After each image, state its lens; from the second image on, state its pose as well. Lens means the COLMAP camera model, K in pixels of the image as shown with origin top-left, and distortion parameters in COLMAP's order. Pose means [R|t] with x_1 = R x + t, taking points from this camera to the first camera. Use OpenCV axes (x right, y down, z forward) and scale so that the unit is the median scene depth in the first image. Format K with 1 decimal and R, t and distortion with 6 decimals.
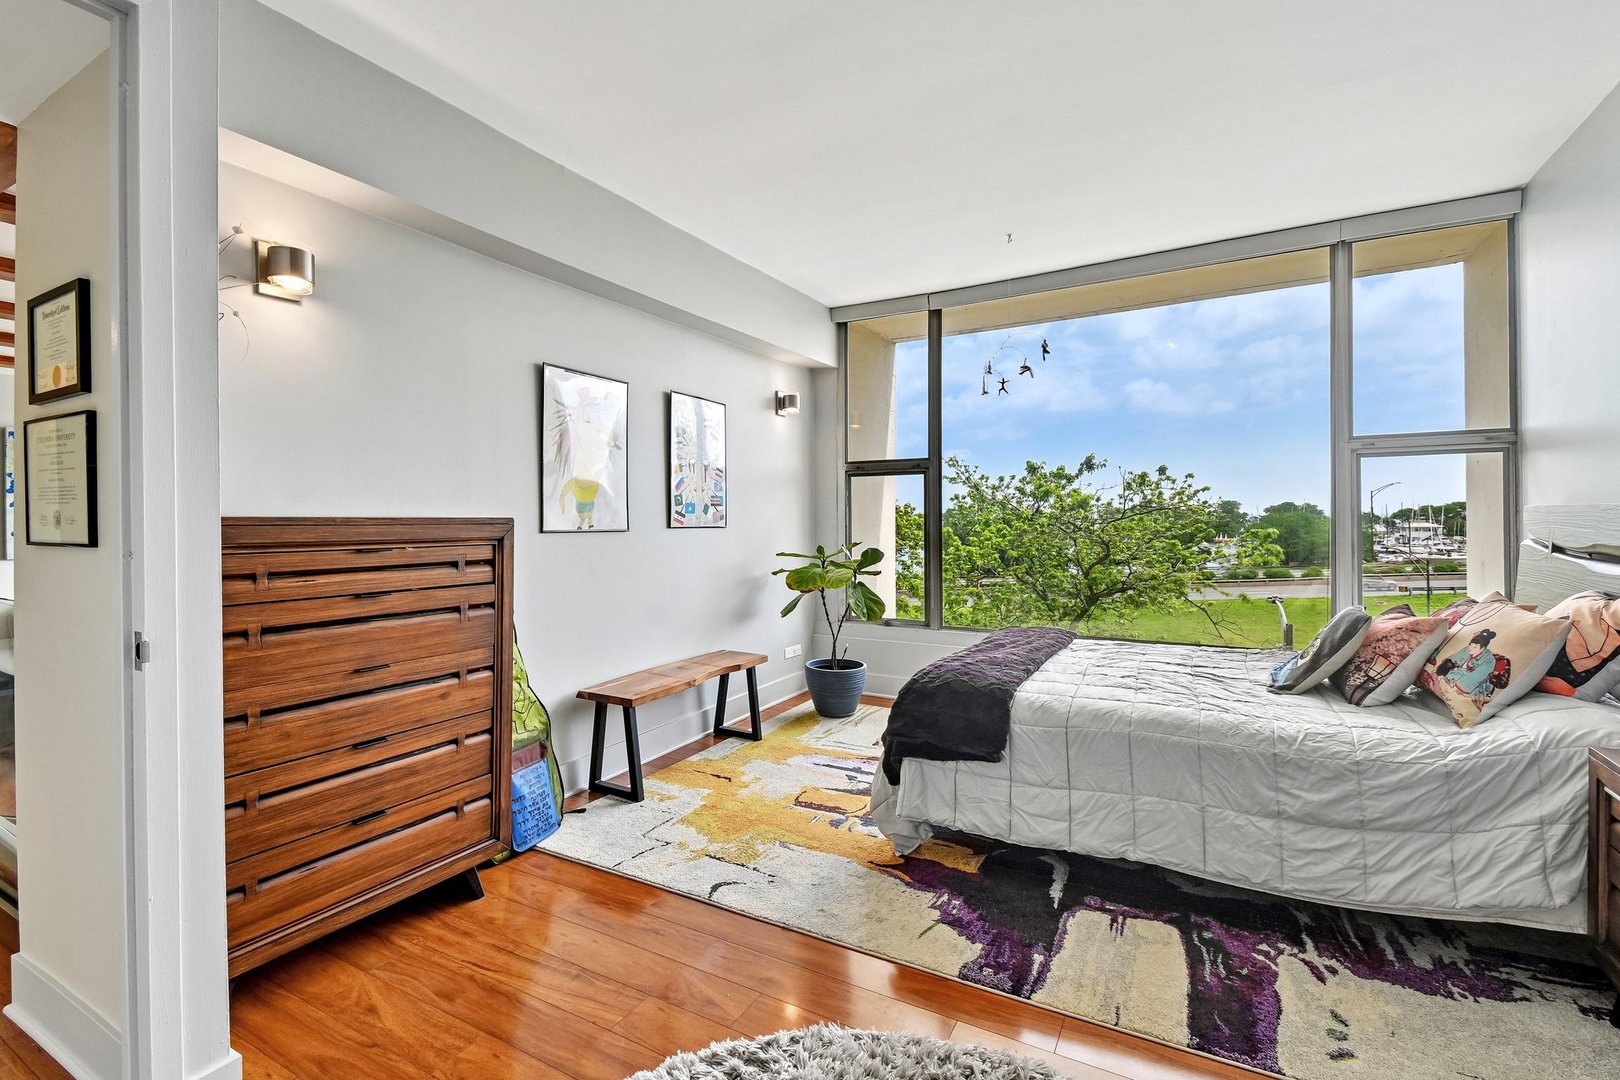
lens RADIAL K [[724.9, 0, 804.9], [0, 724.9, 521.4], [0, 0, 1]] dist [0.047063, -0.022480]
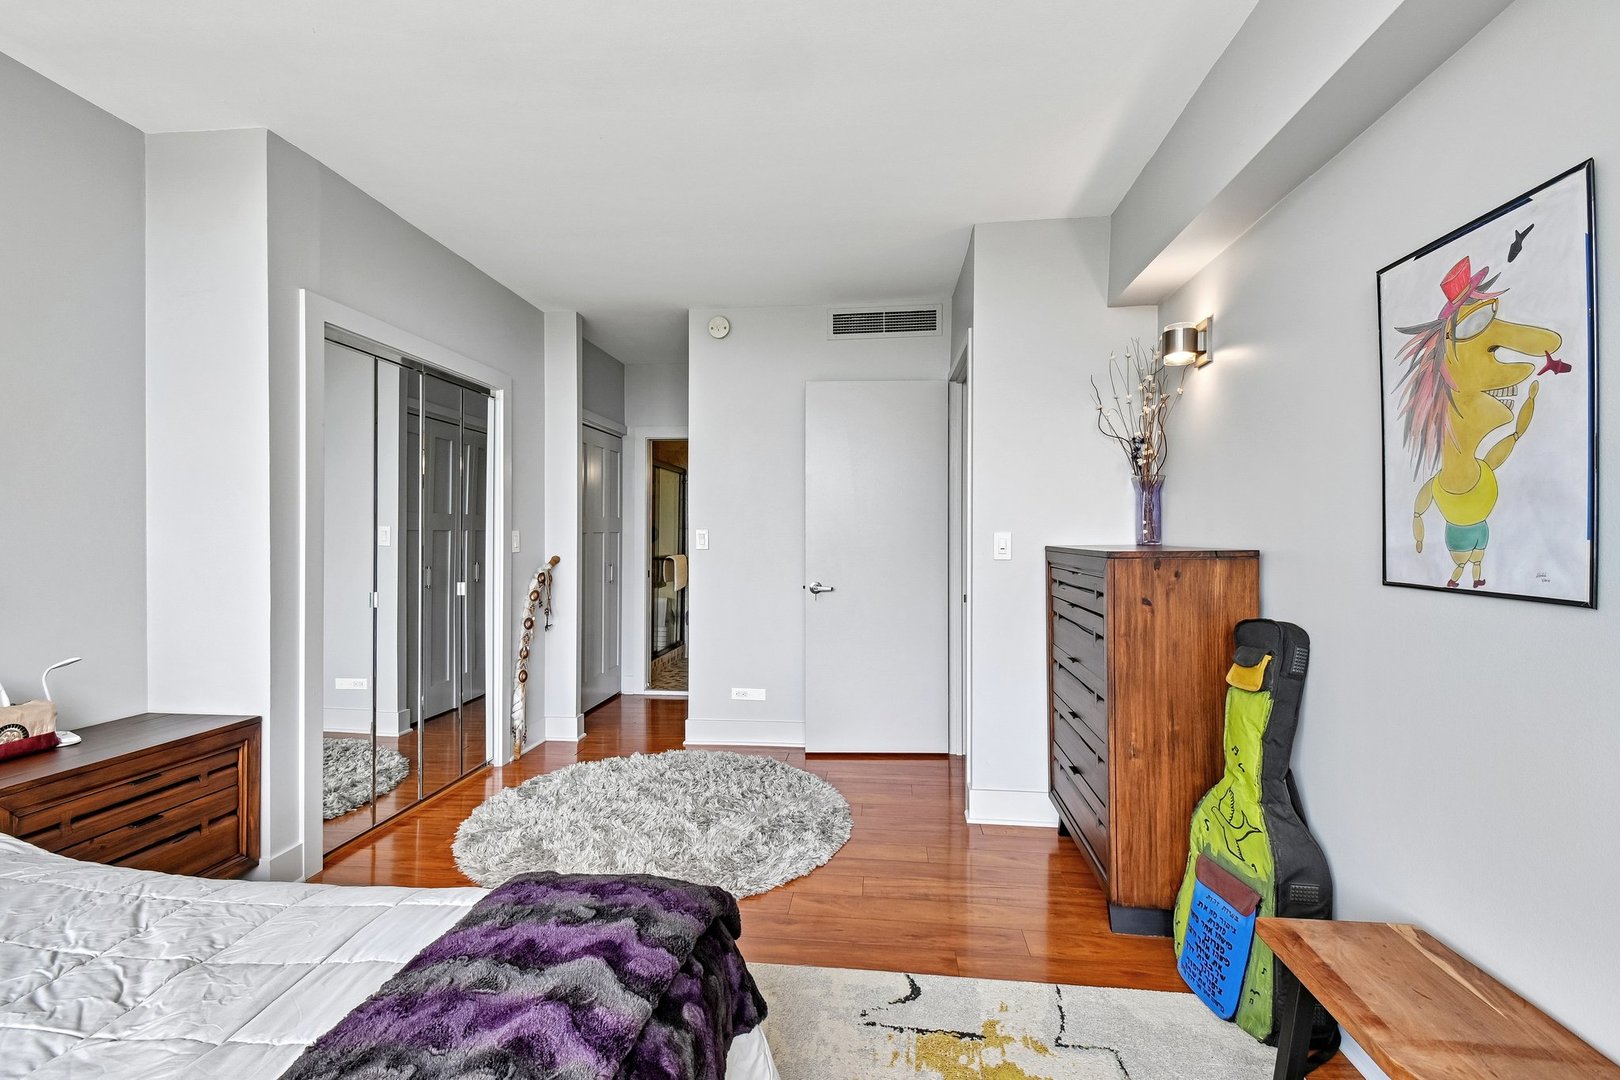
lens RADIAL K [[724.9, 0, 804.9], [0, 724.9, 521.4], [0, 0, 1]] dist [0.047063, -0.022480]
pose [[-0.927185, -0.000387, -0.374604, 0.234791], [0.003909, 0.999935, -0.010707, -0.026186], [0.374584, -0.011391, -0.927123, 1.286106]]
